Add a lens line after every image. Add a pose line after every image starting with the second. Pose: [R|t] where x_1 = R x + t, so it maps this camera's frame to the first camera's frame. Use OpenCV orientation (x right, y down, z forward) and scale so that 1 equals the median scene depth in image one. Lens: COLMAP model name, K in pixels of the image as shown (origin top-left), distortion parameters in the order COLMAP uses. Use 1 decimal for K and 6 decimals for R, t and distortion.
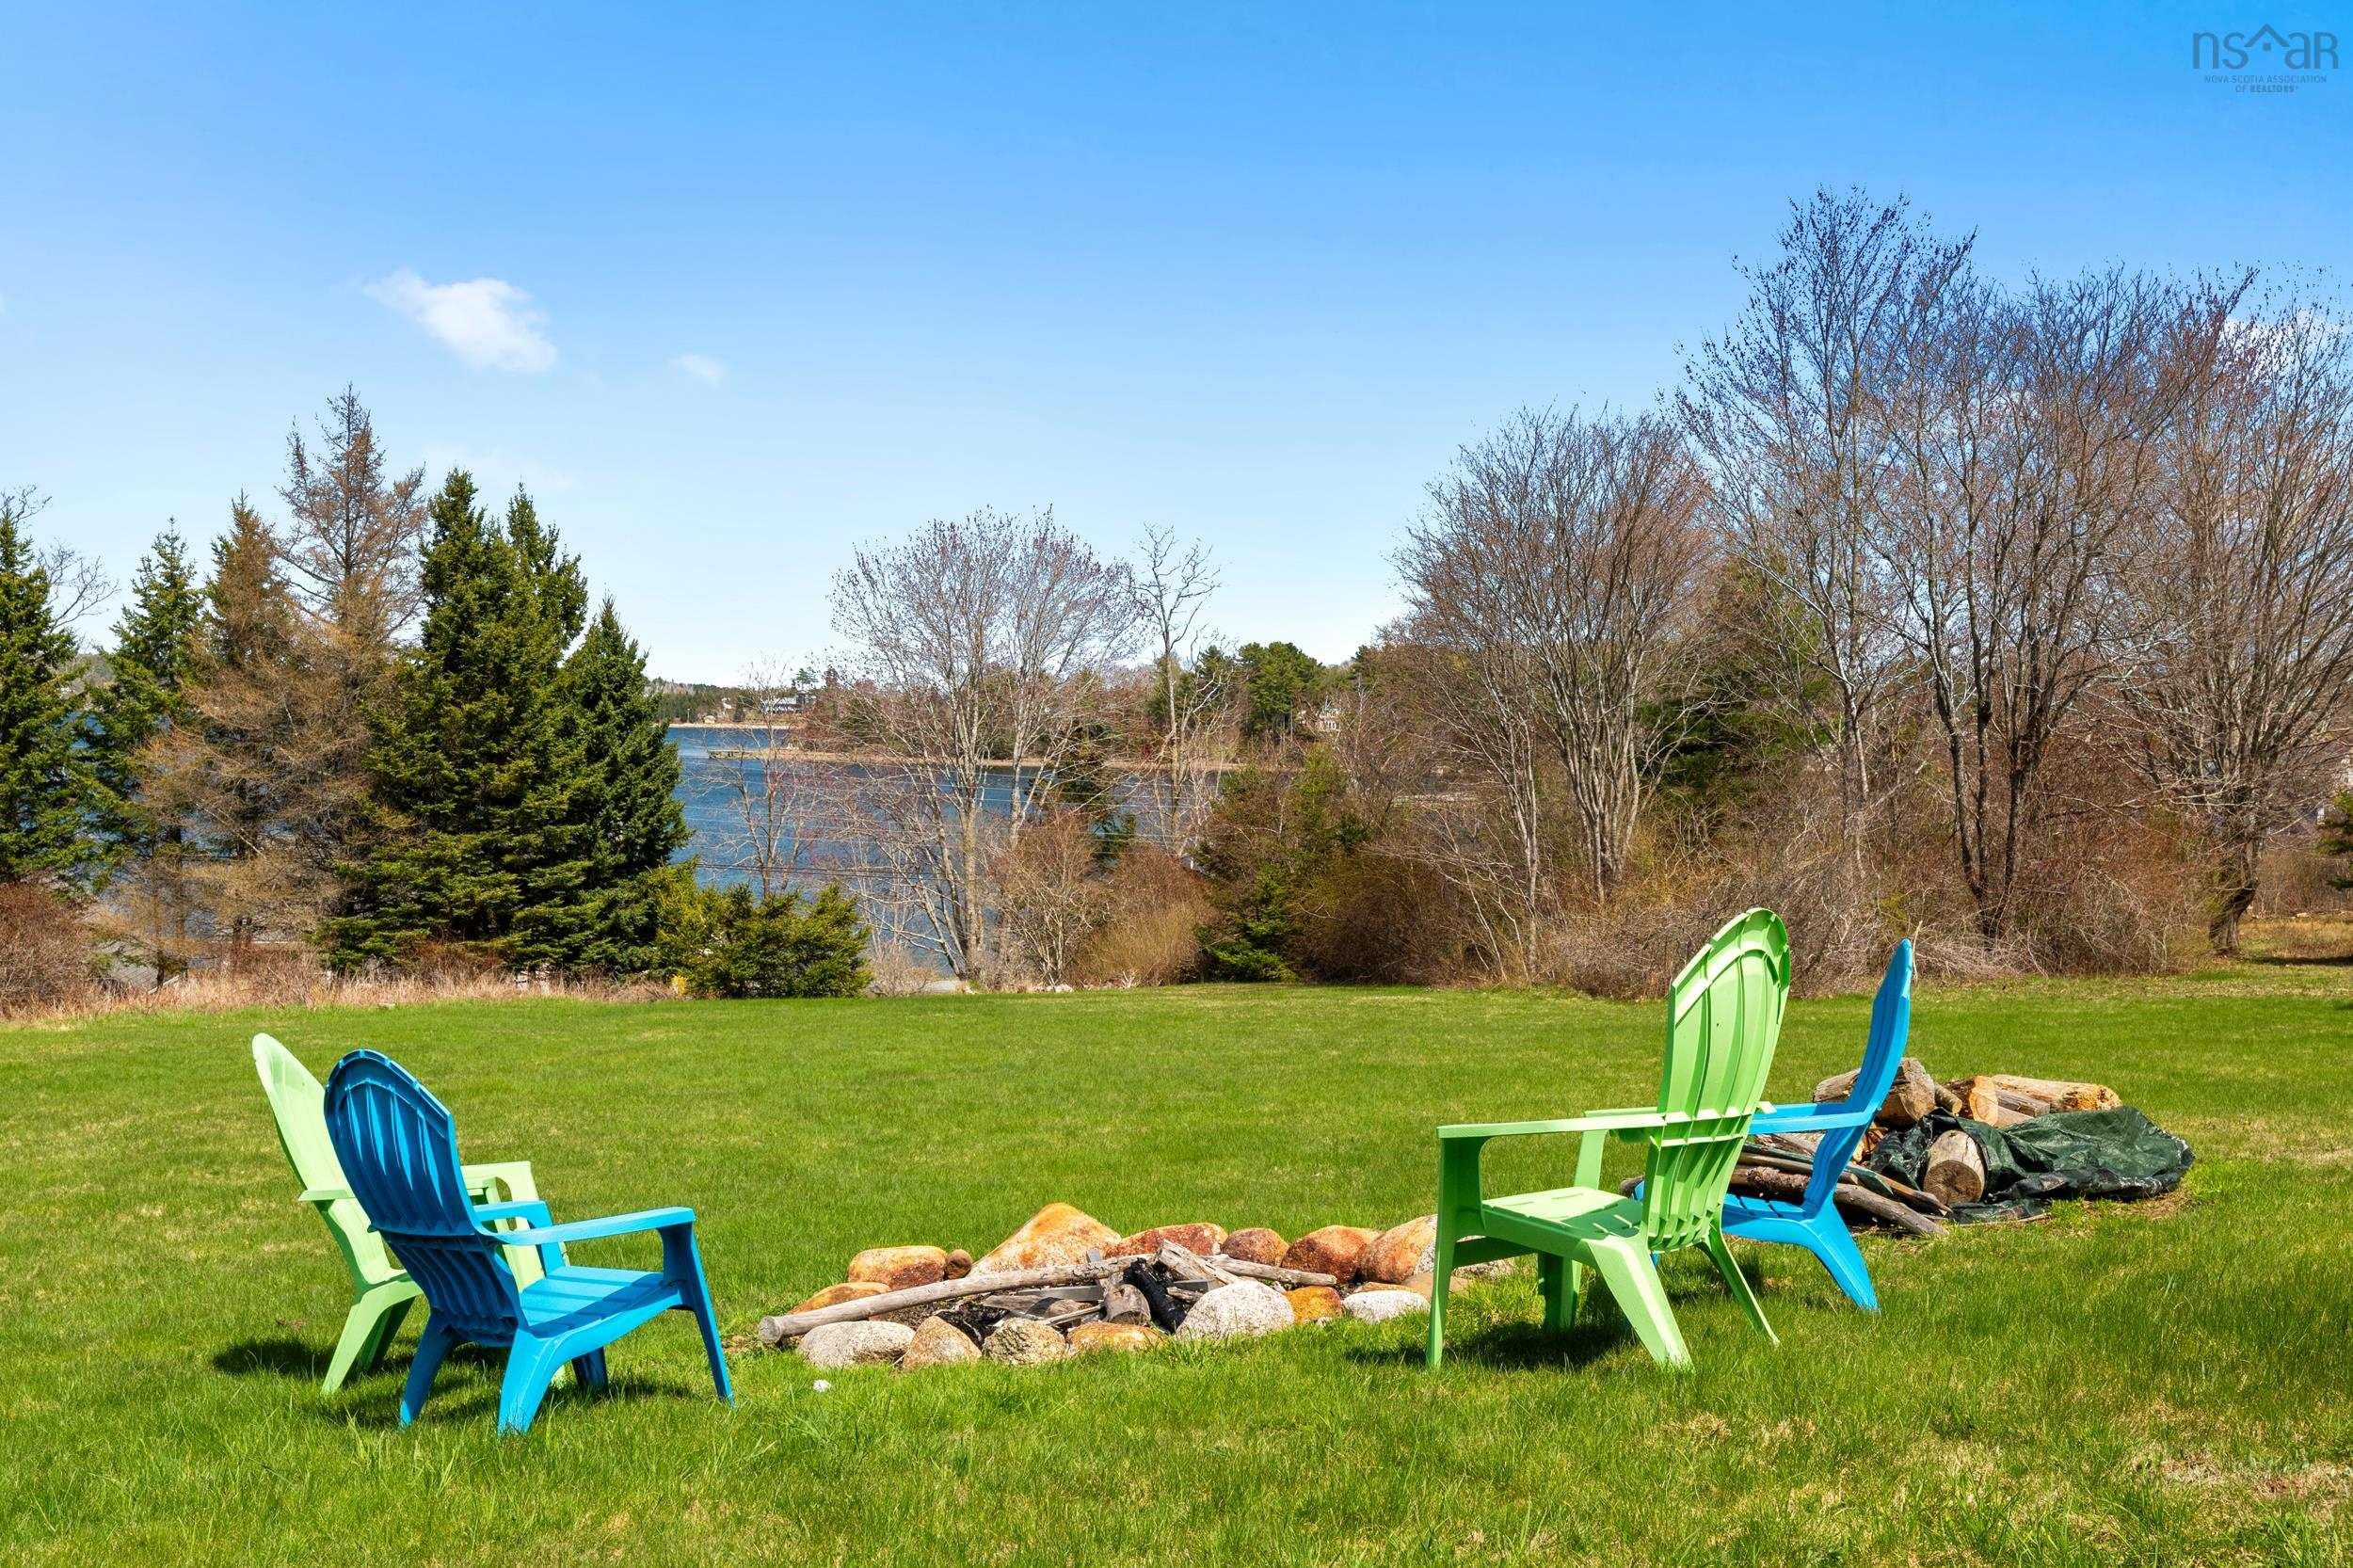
lens RADIAL K [[2290.2, 0, 1176.5], [0, 2290.2, 784.0], [0, 0, 1]] dist [-0.041739, 0.010086]
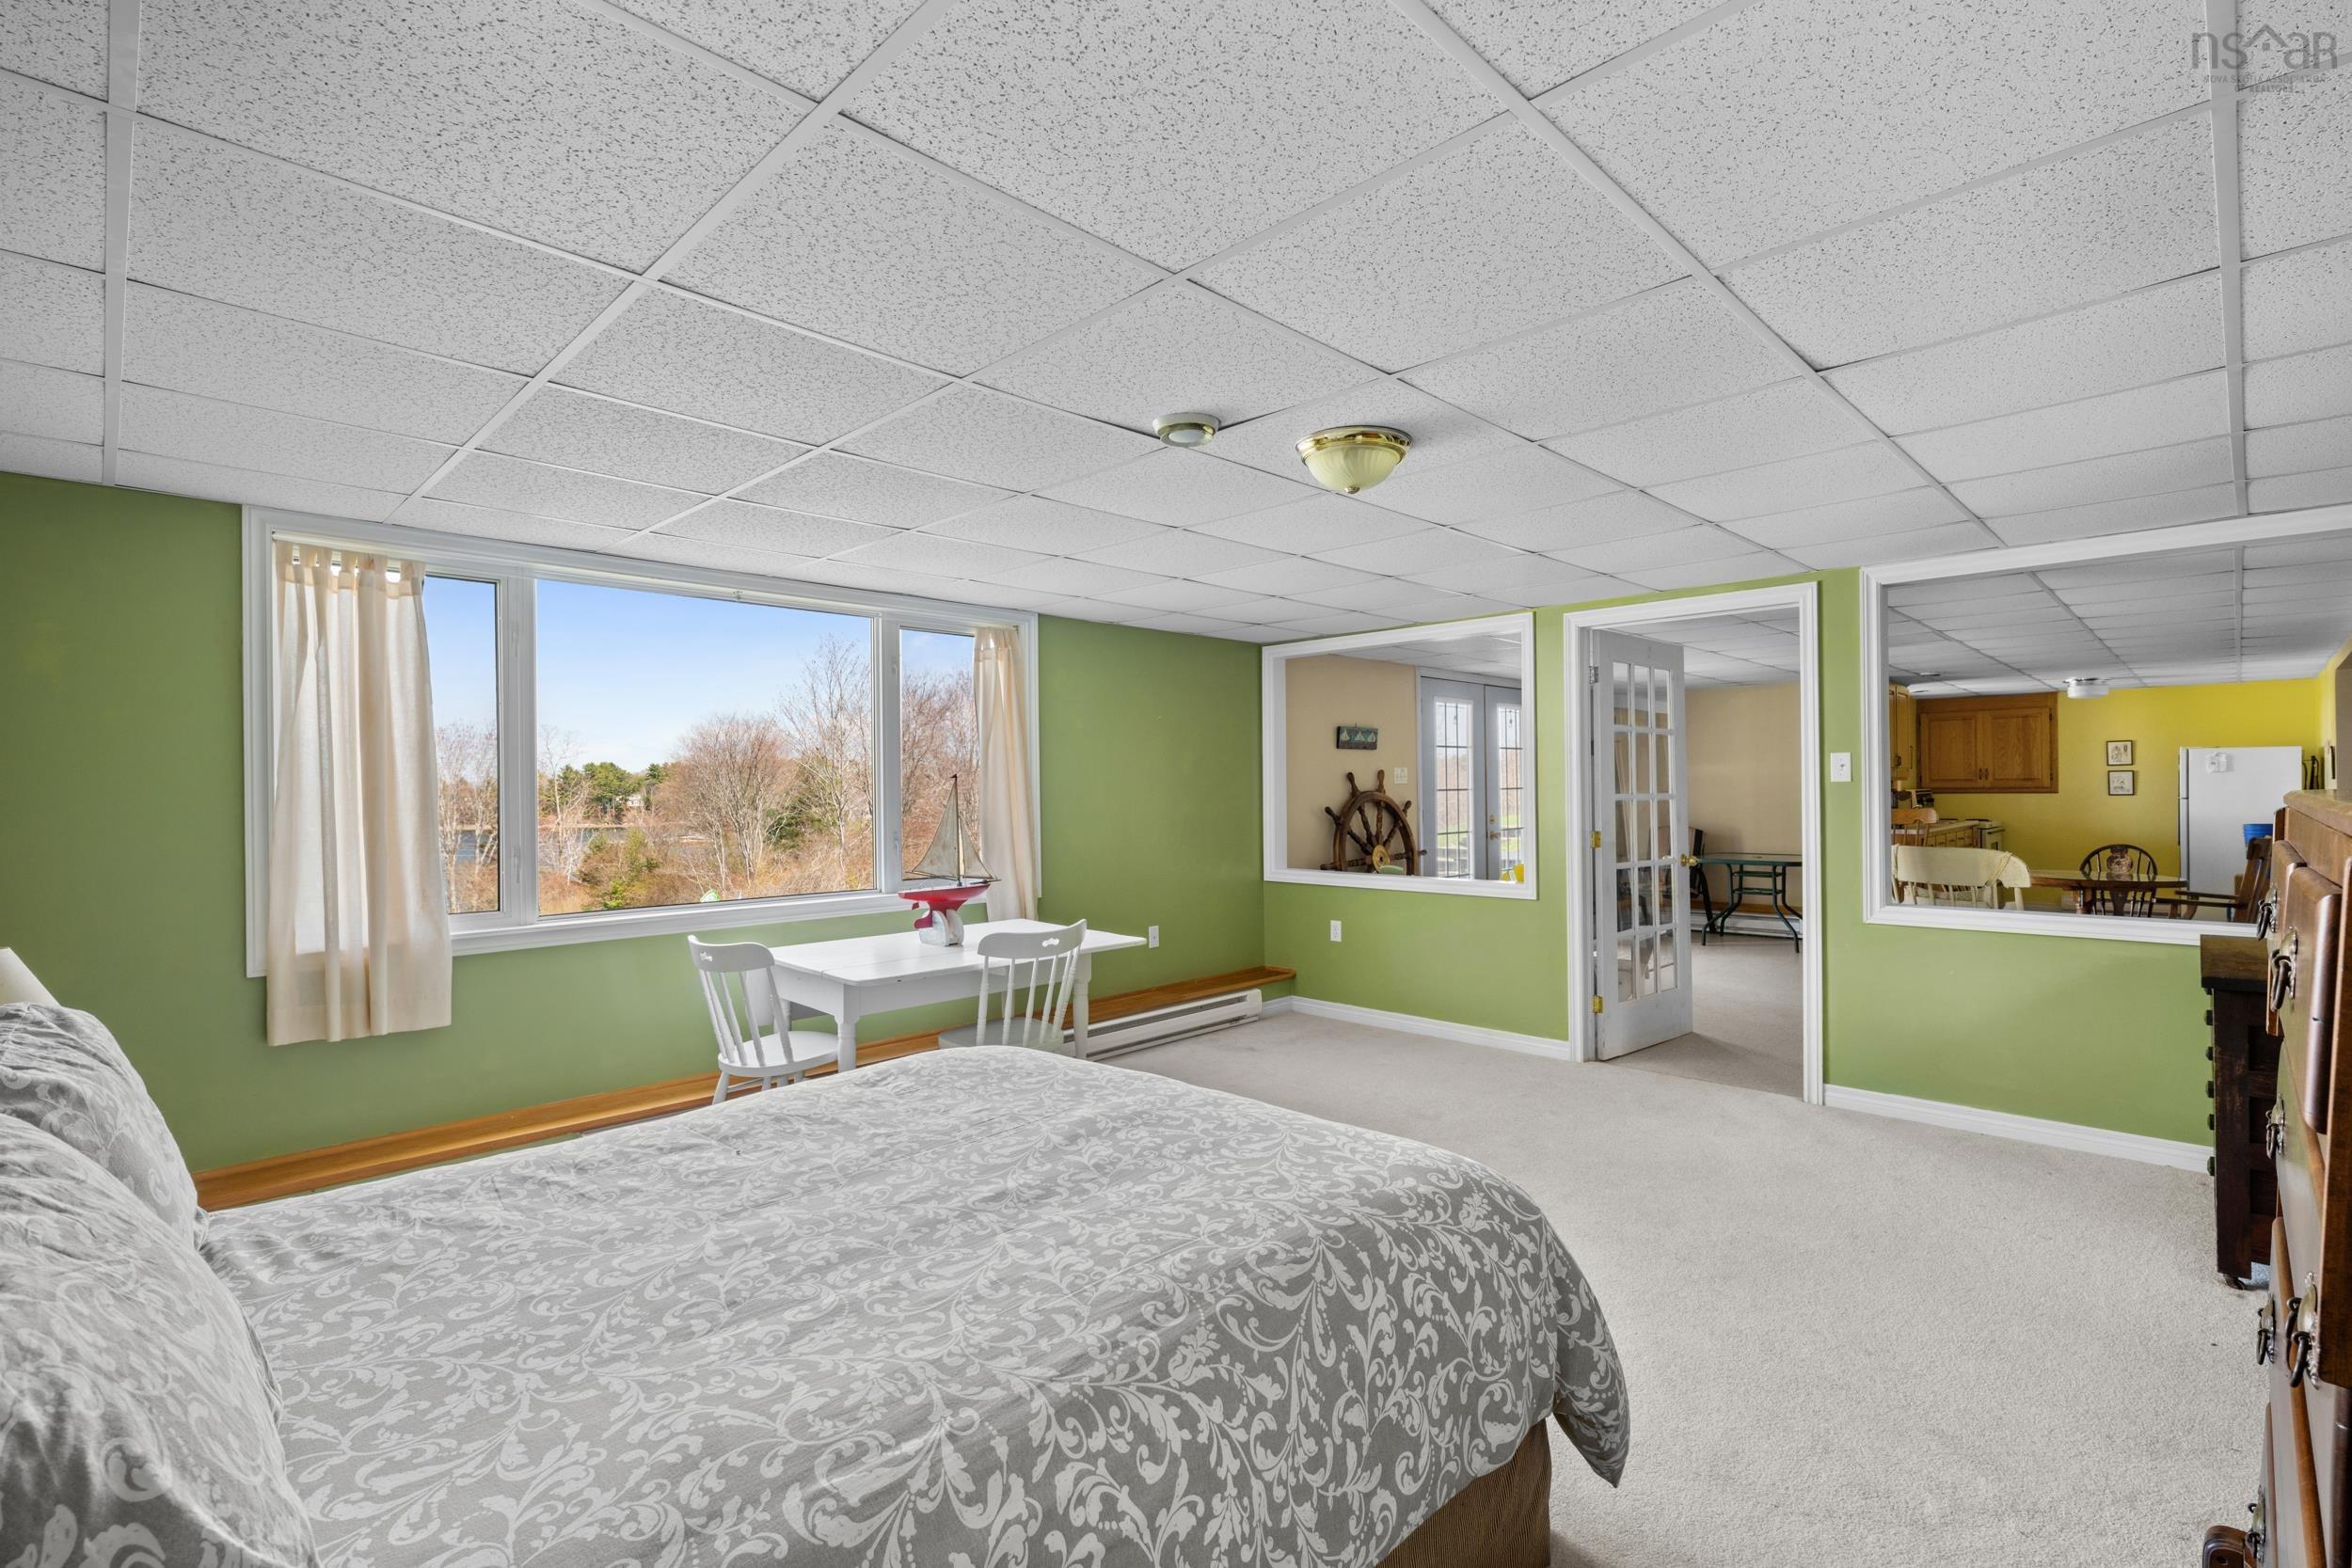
lens RADIAL K [[1081.3, 0, 1176.0], [0, 1081.3, 784.0], [0, 0, 1]] dist [-0.000619, -0.000628]
pose [[0.861121, -0.017666, 0.508094, -0.027136], [0.033890, 0.999168, -0.022697, -0.018224], [-0.507270, 0.036764, 0.861003, -0.302522]]
